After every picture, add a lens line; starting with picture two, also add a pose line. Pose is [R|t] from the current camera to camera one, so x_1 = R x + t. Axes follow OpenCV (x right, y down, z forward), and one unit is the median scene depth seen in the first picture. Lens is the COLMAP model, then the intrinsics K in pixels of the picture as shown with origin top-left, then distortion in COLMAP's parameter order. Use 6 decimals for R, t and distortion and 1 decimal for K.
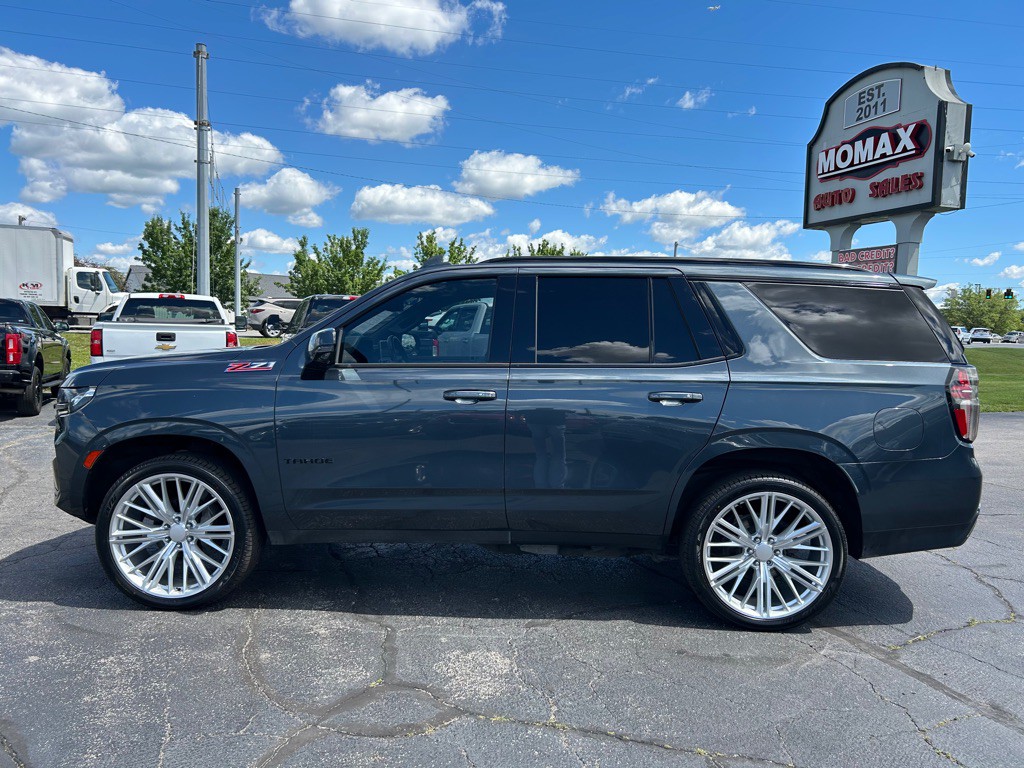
lens RADIAL K [[775.9, 0, 514.4], [0, 775.9, 379.5], [0, 0, 1]] dist [0.051484, -0.047373]
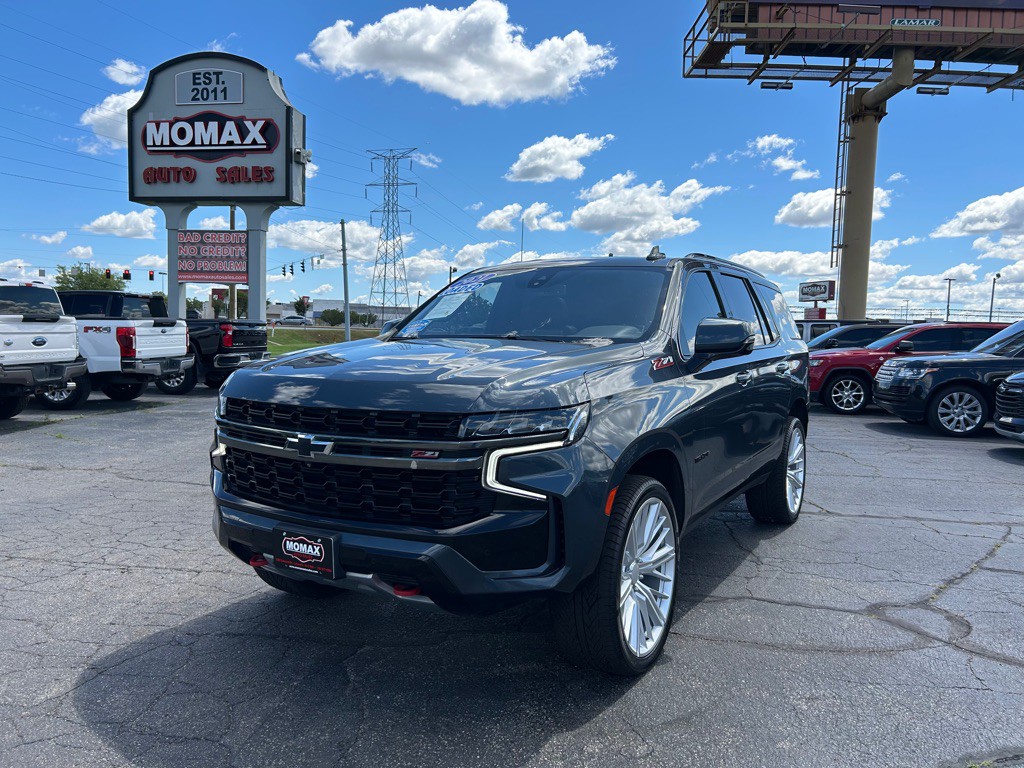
lens RADIAL K [[786.9, 0, 522.9], [0, 786.9, 384.3], [0, 0, 1]] dist [0.000784, -0.000785]
pose [[0.460725, -0.075827, 0.884298, -0.286939], [0.046059, 0.997044, 0.061498, -0.013386], [-0.886347, 0.012396, 0.462855, 0.175497]]
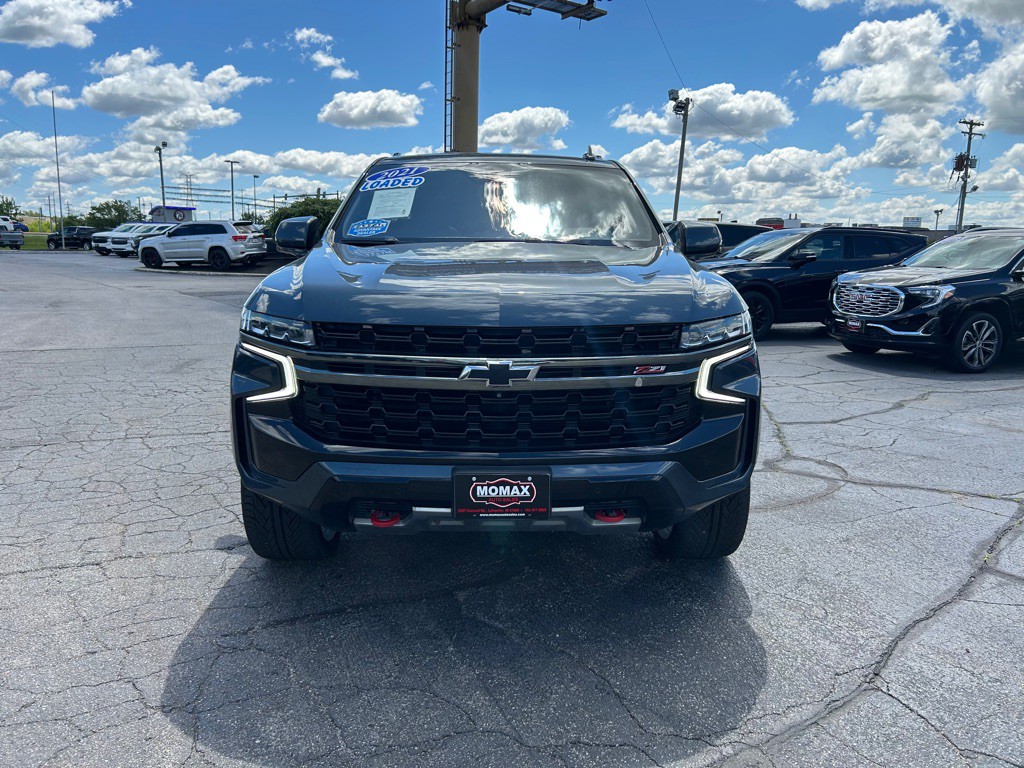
lens RADIAL K [[775.9, 0, 514.4], [0, 775.9, 379.5], [0, 0, 1]] dist [0.051484, -0.047373]
pose [[-0.085245, -0.200128, 0.976054, -0.299736], [0.038061, 0.978251, 0.203903, -0.020324], [-0.995633, 0.054531, -0.075774, 0.321175]]
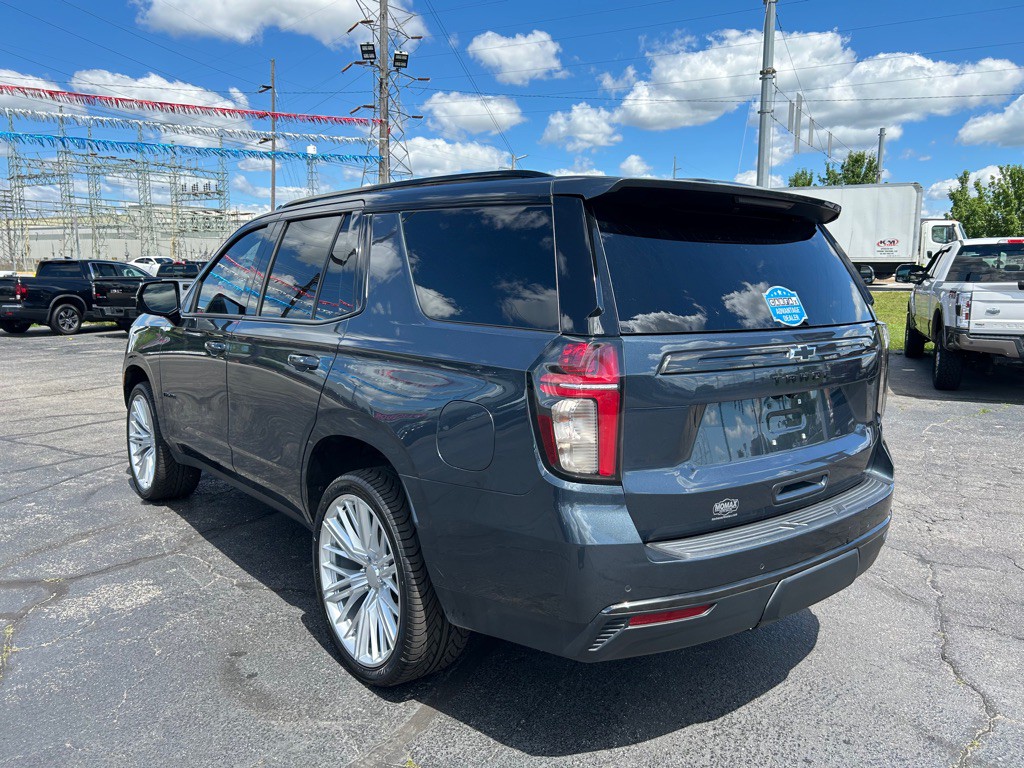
lens RADIAL K [[775.9, 0, 514.4], [0, 775.9, 379.5], [0, 0, 1]] dist [0.051484, -0.047373]
pose [[0.655976, 0.083400, -0.750160, 0.225204], [-0.038366, 0.996276, 0.077213, -0.007240], [0.753806, -0.021870, 0.656733, 0.144677]]
